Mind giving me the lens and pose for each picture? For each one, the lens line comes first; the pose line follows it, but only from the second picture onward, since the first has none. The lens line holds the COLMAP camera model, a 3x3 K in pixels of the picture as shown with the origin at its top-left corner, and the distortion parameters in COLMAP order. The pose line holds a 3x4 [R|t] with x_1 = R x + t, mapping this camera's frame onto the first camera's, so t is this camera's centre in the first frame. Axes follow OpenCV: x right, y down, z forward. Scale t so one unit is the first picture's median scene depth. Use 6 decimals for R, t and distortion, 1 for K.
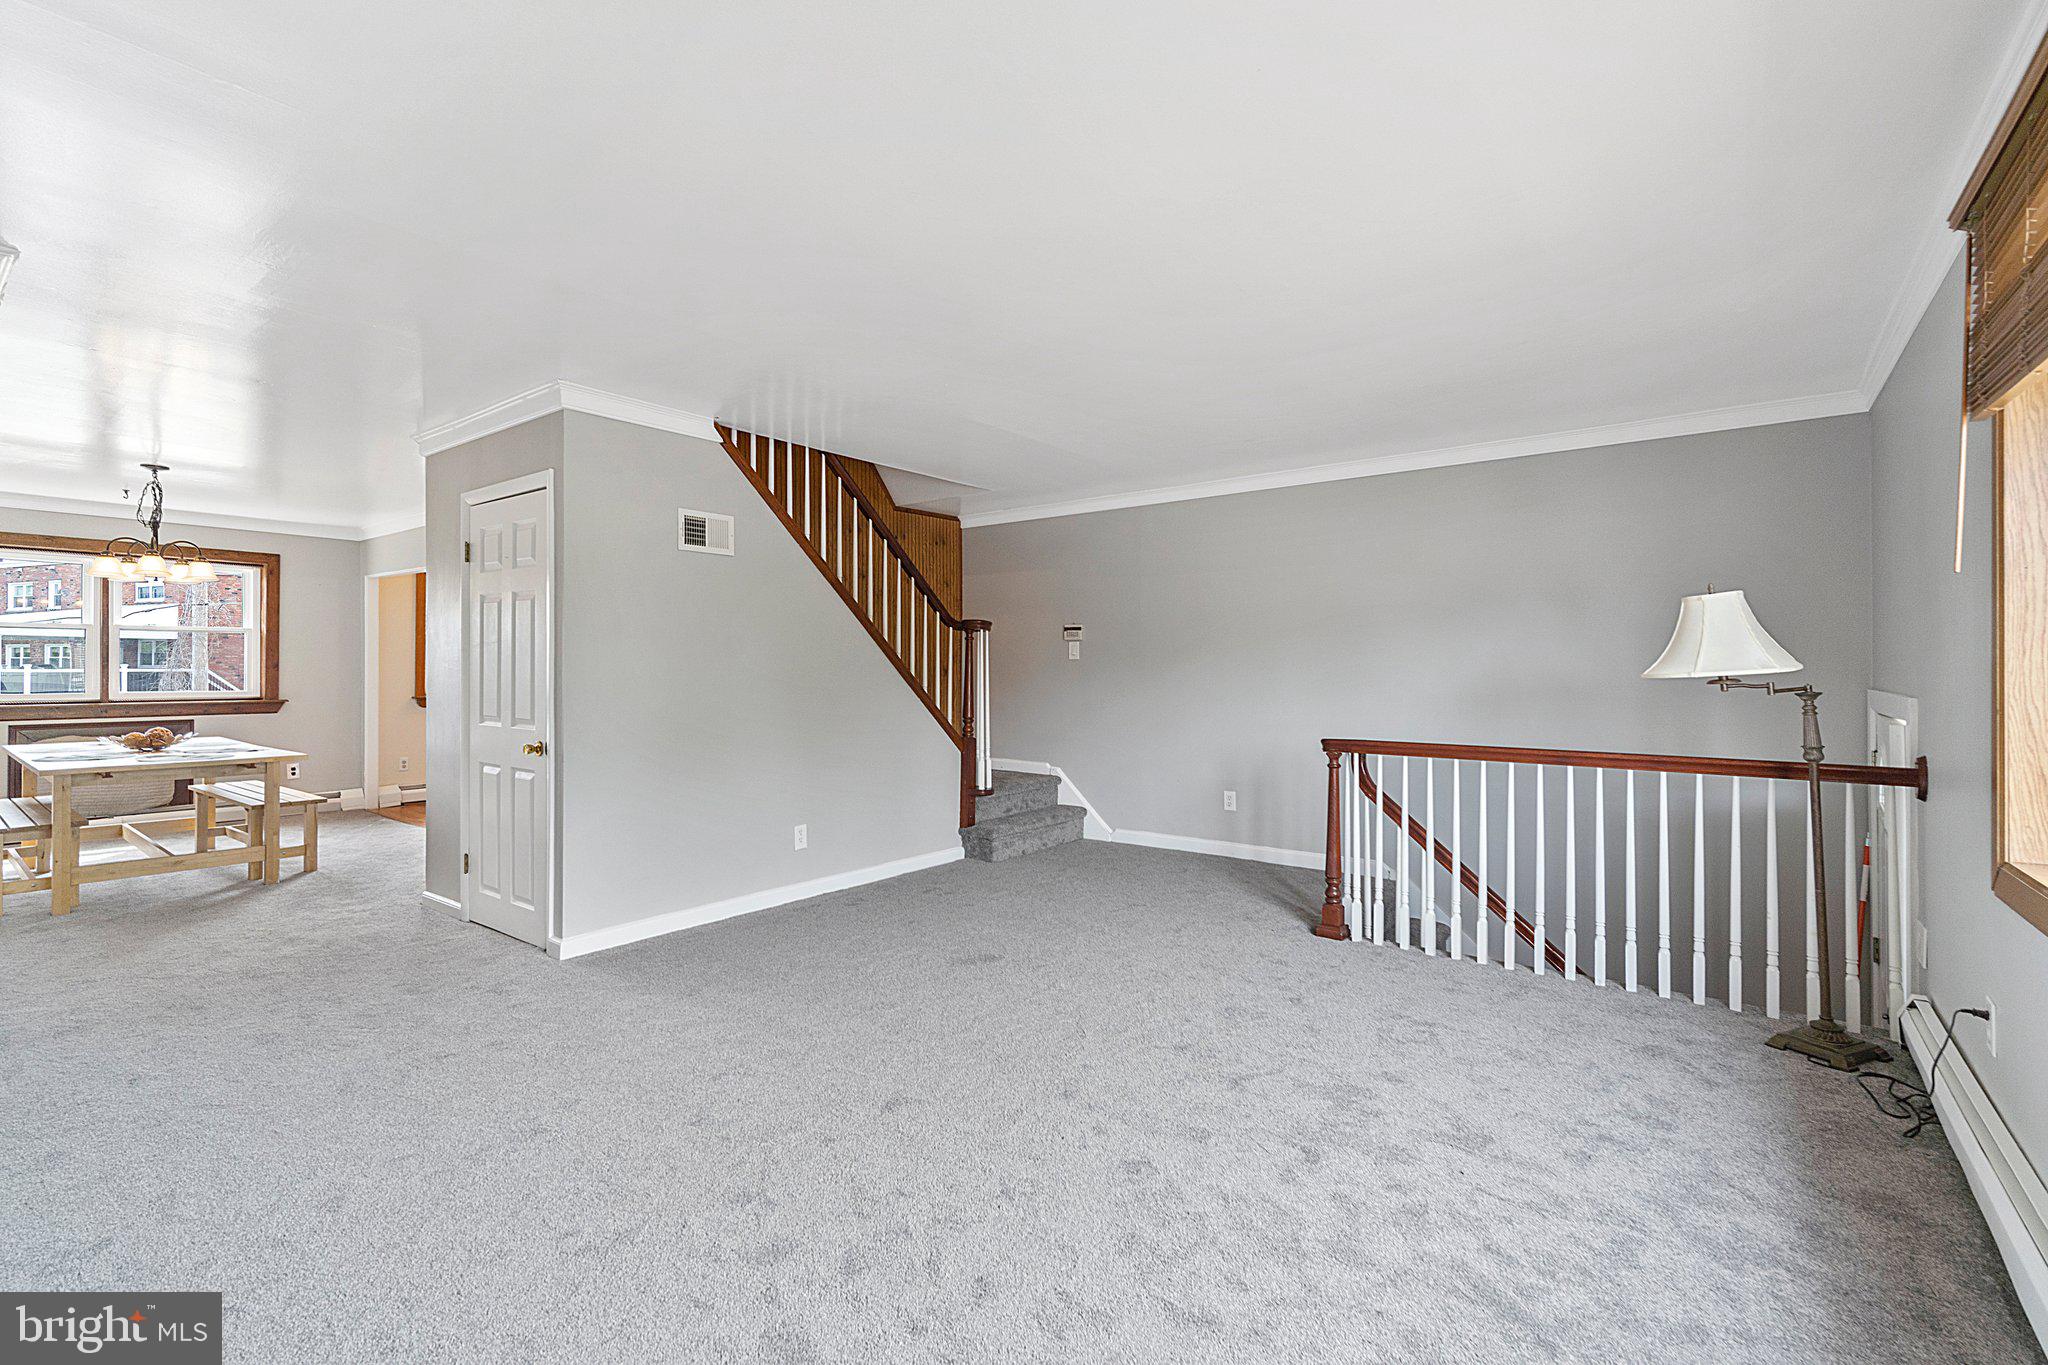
lens RADIAL K [[895.4, 0, 1013.9], [0, 895.4, 668.2], [0, 0, 1]] dist [0.009211, -0.000488]
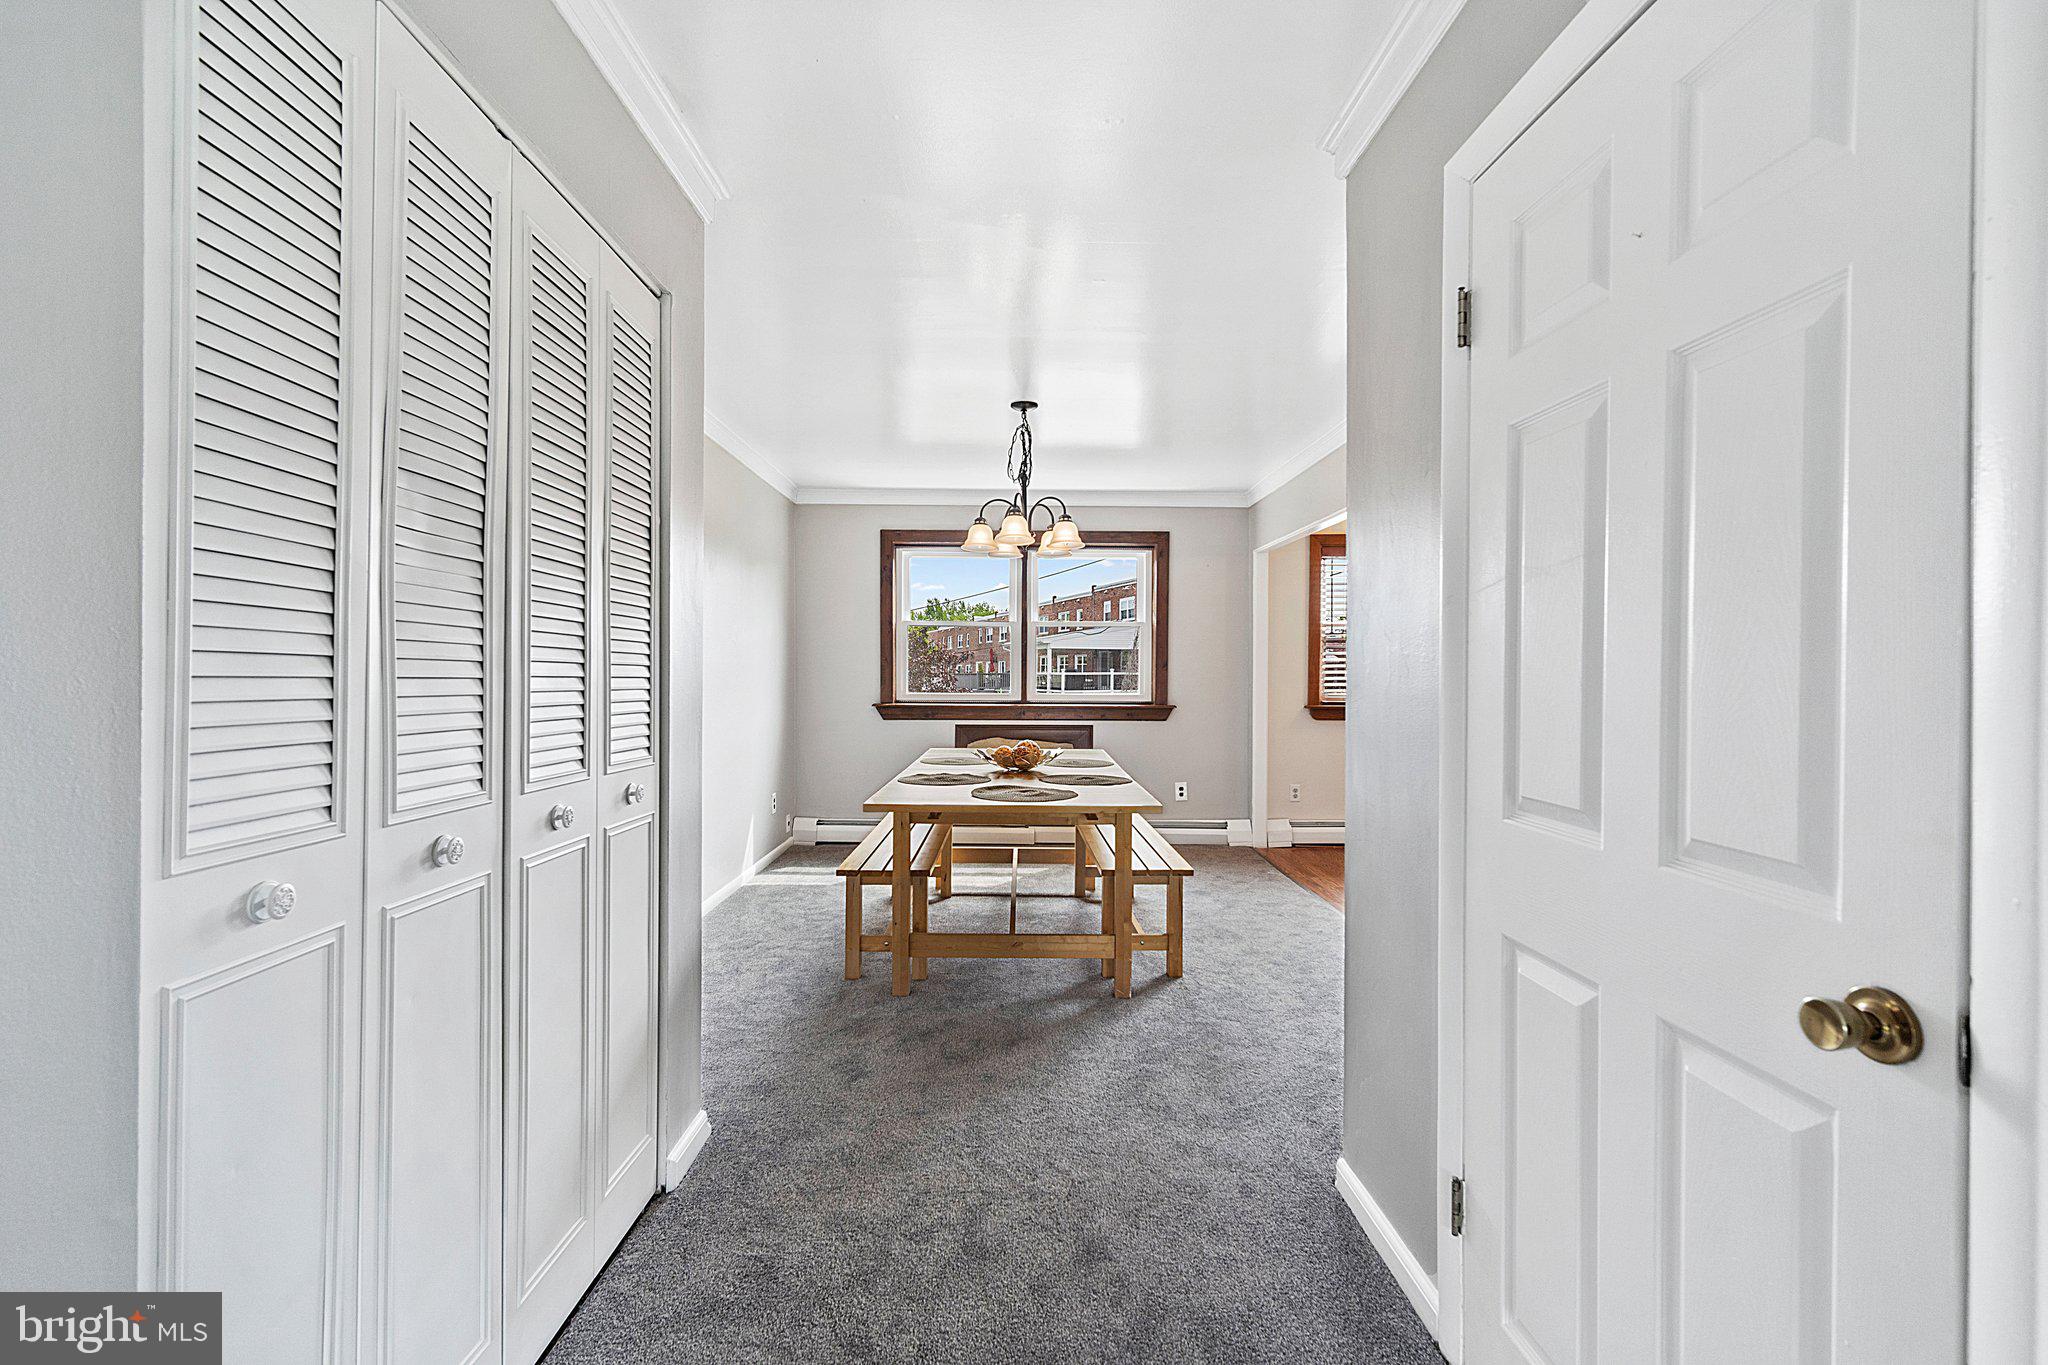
lens RADIAL K [[895.4, 0, 1018.9], [0, 895.4, 677.2], [0, 0, 1]] dist [0.009211, -0.000488]
pose [[0.626738, 0.006165, -0.779206, -0.280949], [-0.003481, 0.999981, 0.005112, 0.005494], [0.779223, -0.000491, 0.626747, 0.409396]]
